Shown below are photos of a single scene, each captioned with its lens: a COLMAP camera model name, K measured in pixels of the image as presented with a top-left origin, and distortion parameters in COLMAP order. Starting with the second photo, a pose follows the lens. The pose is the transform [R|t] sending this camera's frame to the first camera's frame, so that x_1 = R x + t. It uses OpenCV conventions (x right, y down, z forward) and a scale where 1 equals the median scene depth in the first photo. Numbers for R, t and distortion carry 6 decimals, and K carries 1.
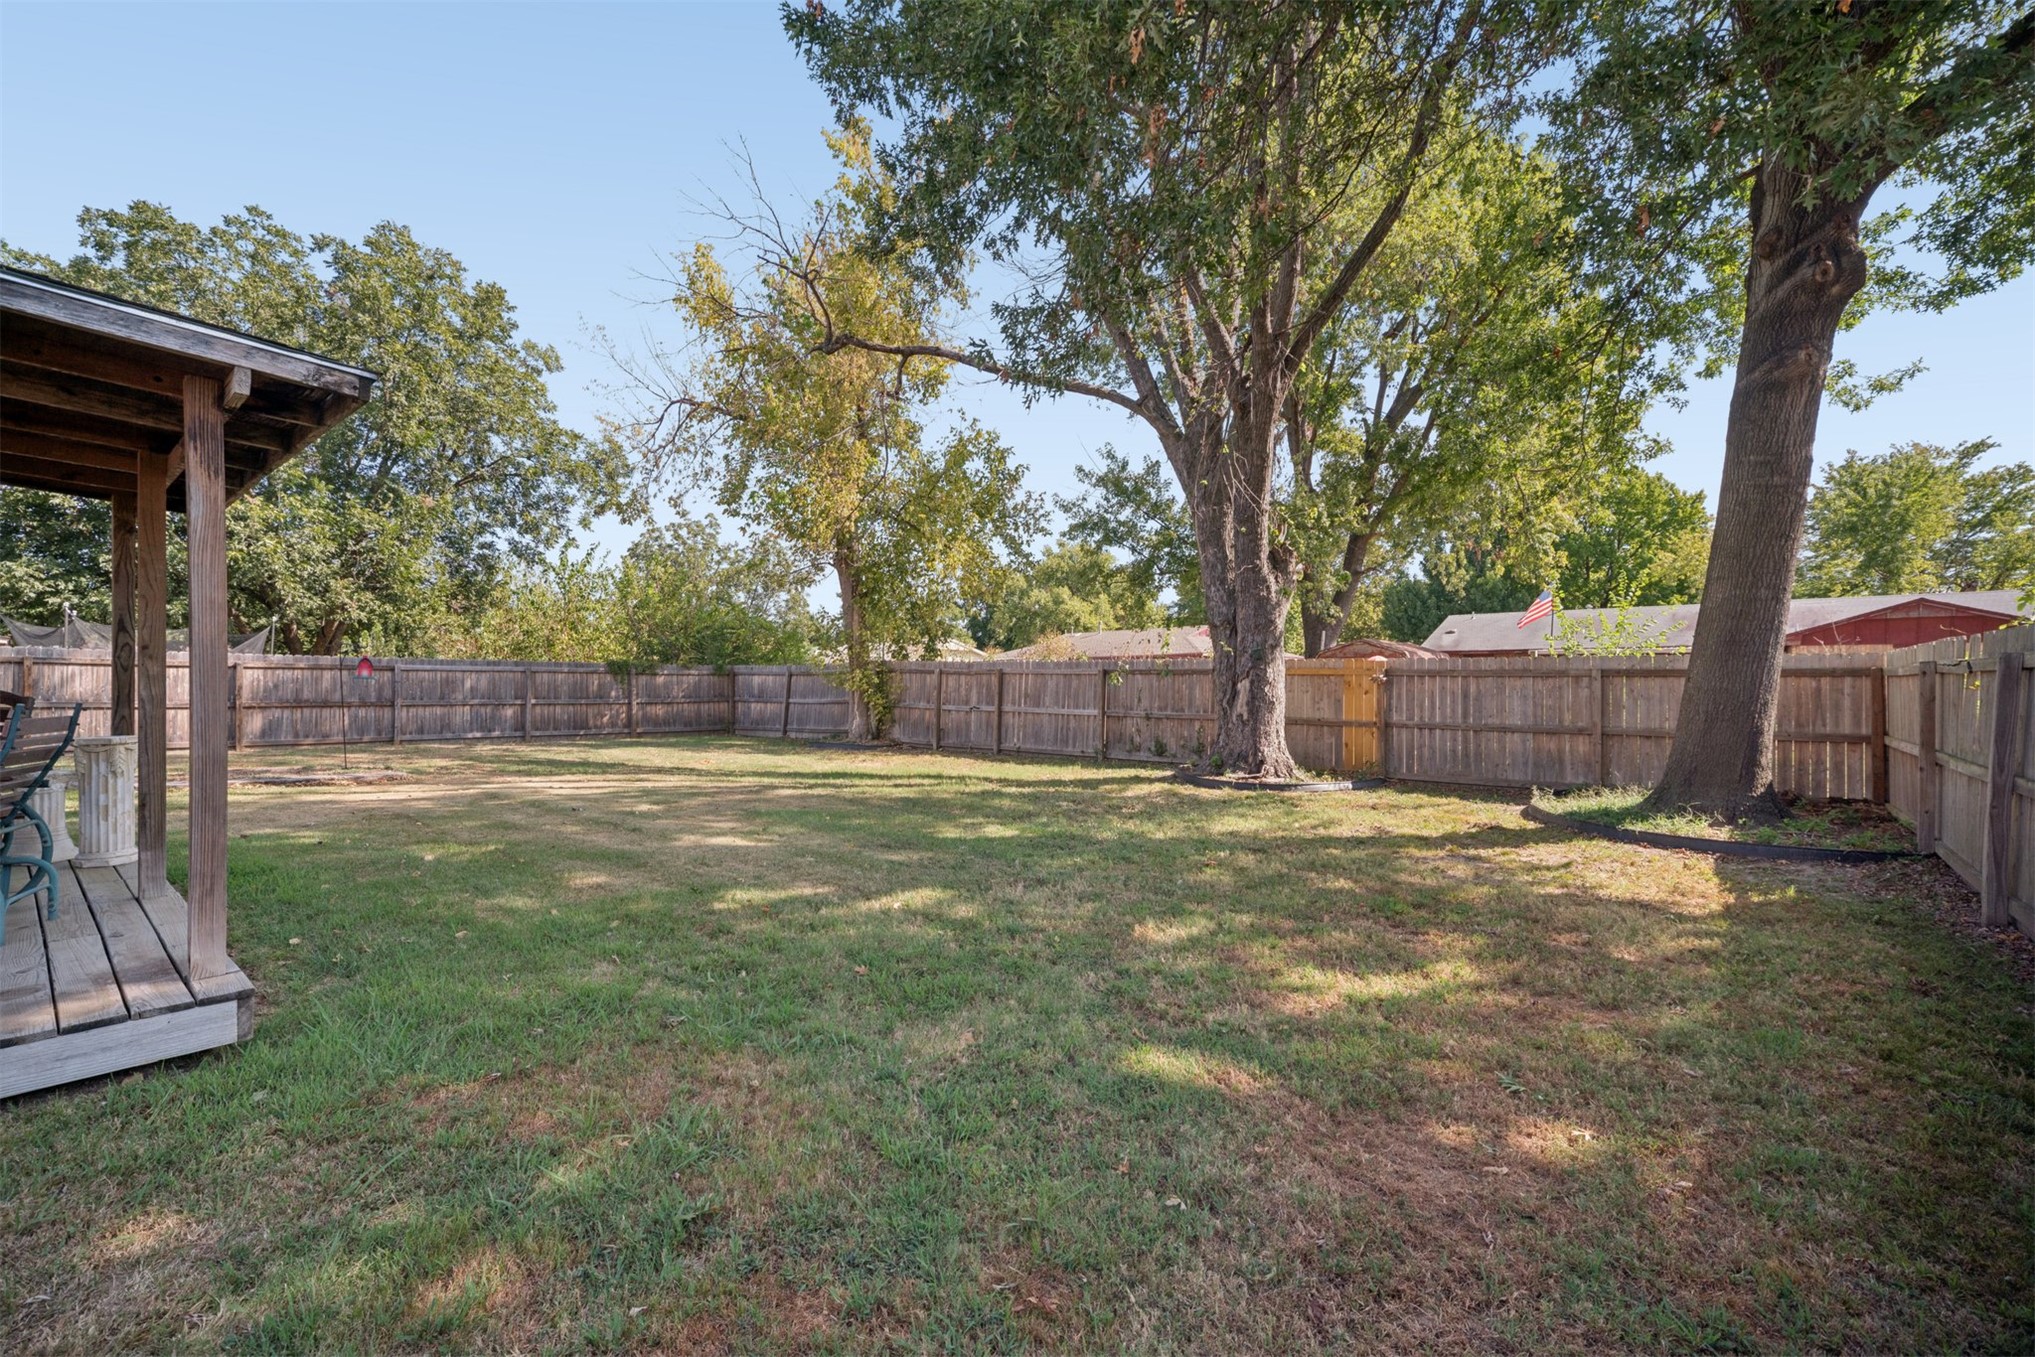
lens RADIAL K [[853.0, 0, 997.3], [0, 853.0, 683.3], [0, 0, 1]] dist [-0.014464, 0.004100]
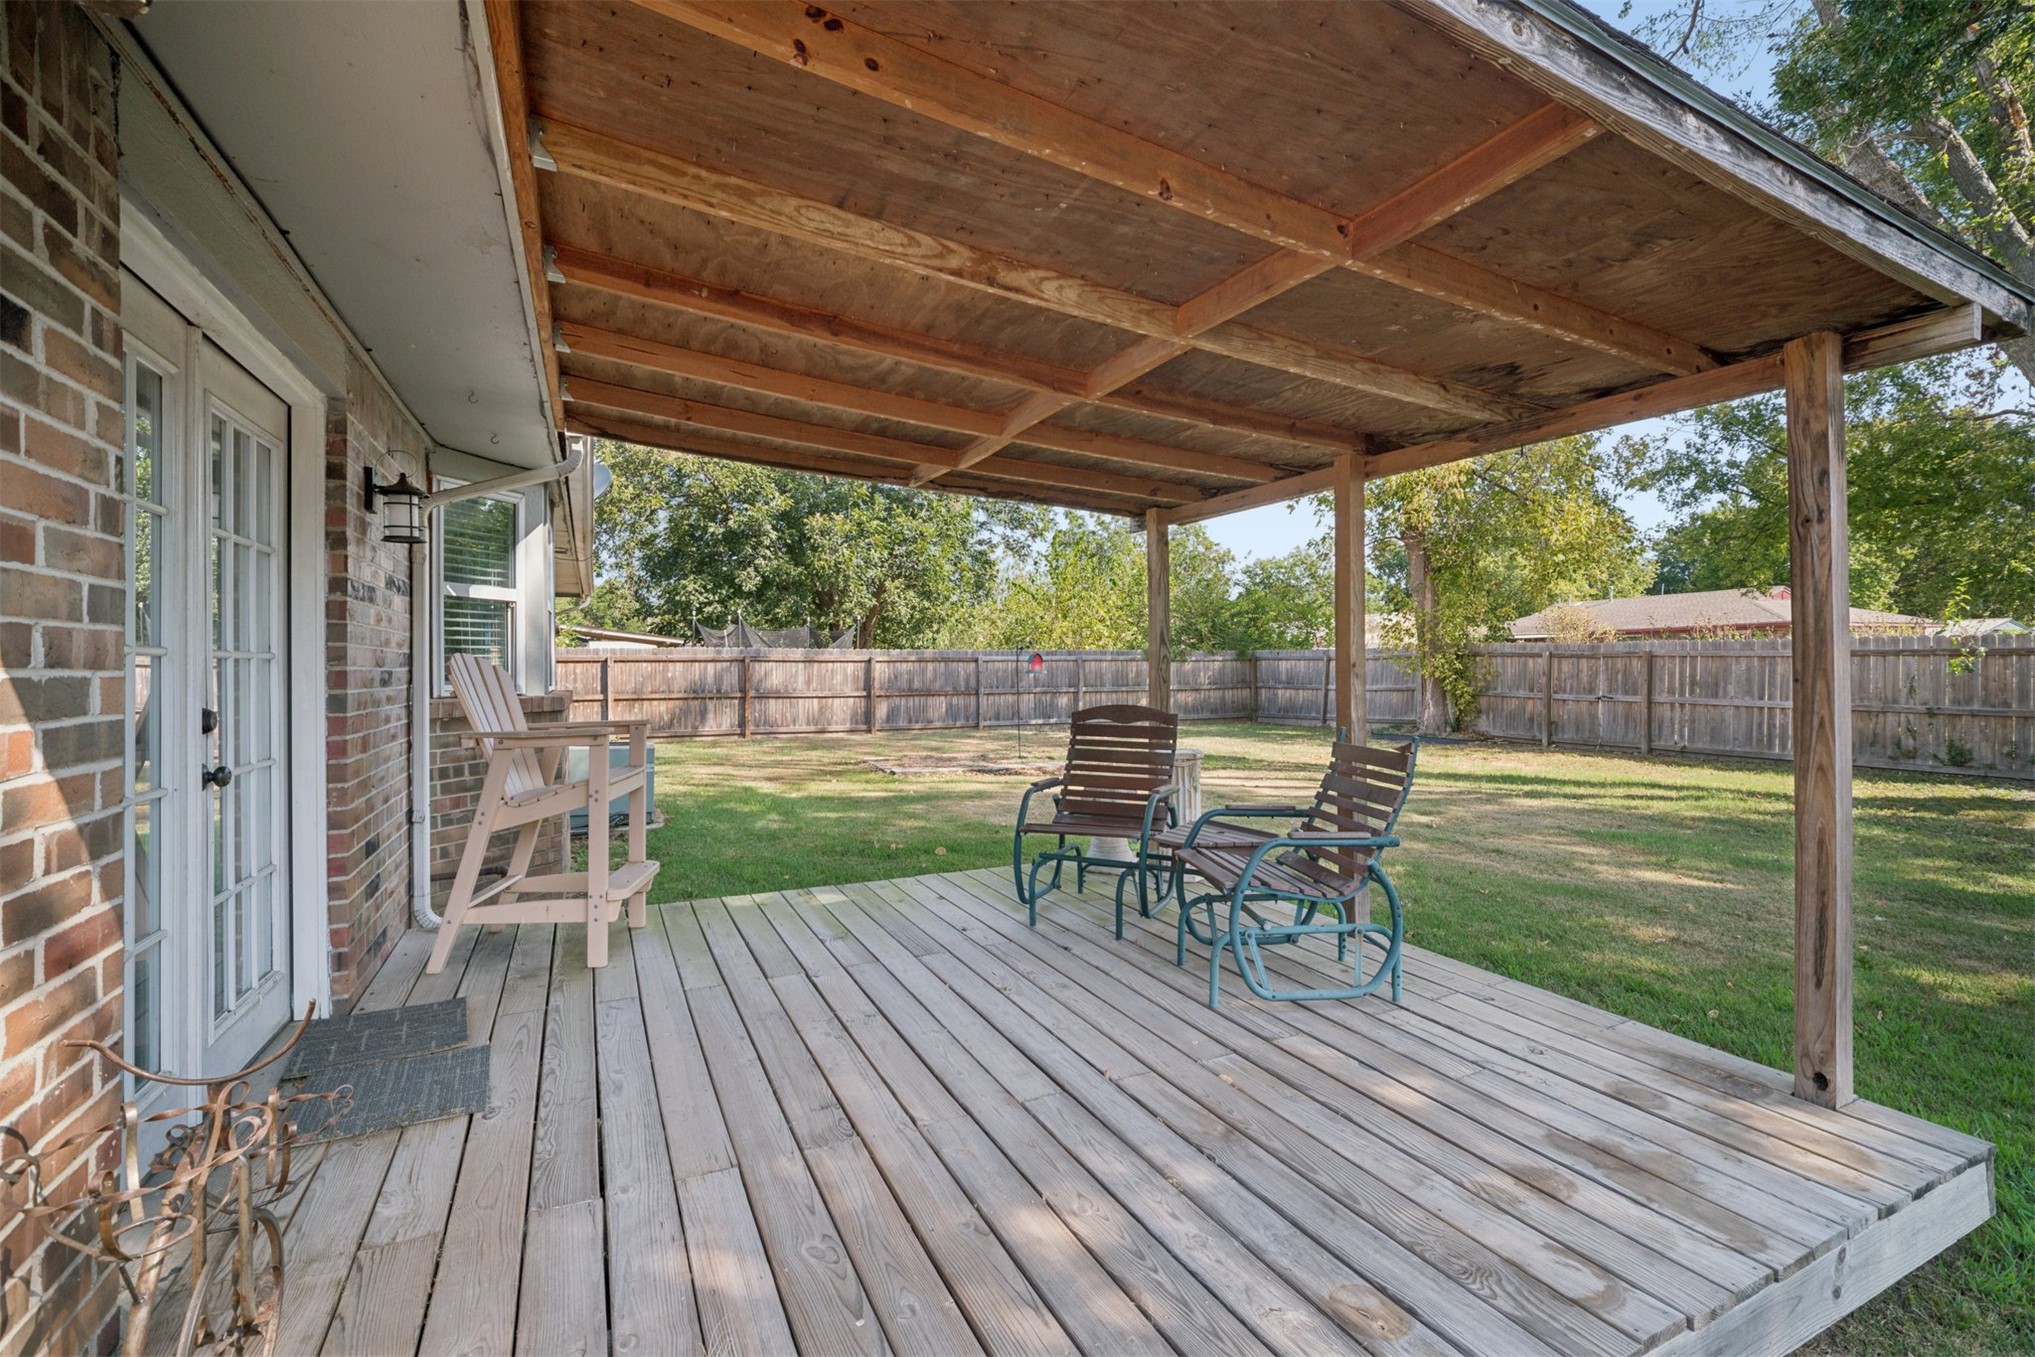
lens RADIAL K [[877.3, 0, 1033.6], [0, 877.3, 658.9], [0, 0, 1]] dist [-0.006966, 0.003083]
pose [[0.921403, -0.014366, -0.388343, -0.203404], [0.012686, 0.999896, -0.006889, -0.009910], [0.388402, 0.001421, 0.921489, -0.010628]]
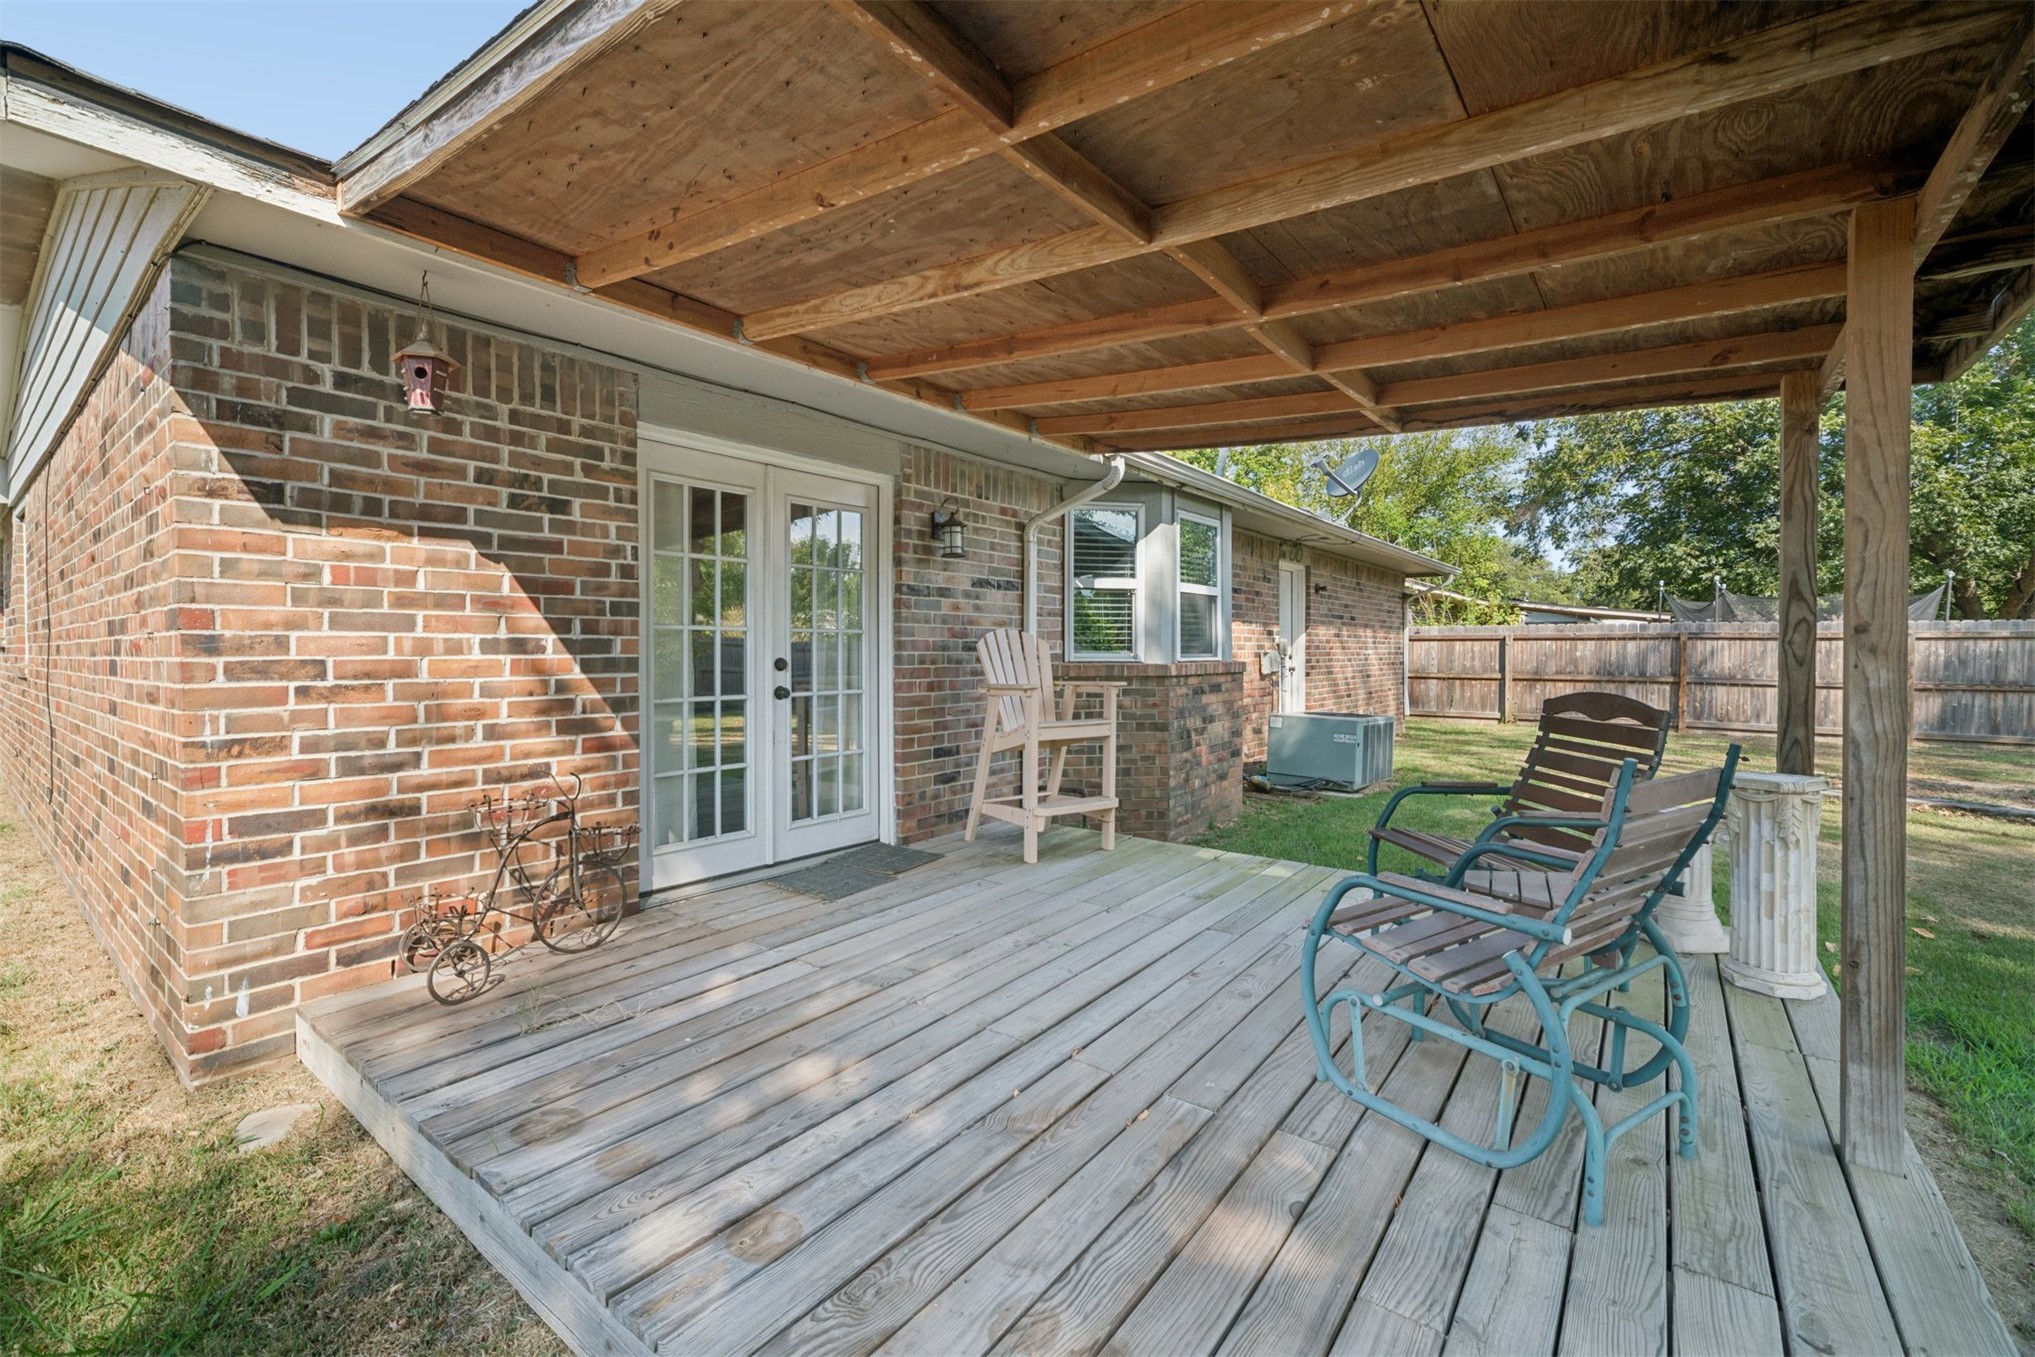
lens RADIAL K [[877.3, 0, 1004.3], [0, 877.3, 666.5], [0, 0, 1]] dist [-0.006966, 0.003083]
pose [[0.052302, 0.014609, -0.998524, -0.114440], [0.002851, 0.999887, 0.014779, -0.006338], [0.998627, -0.003620, 0.052255, 0.103871]]
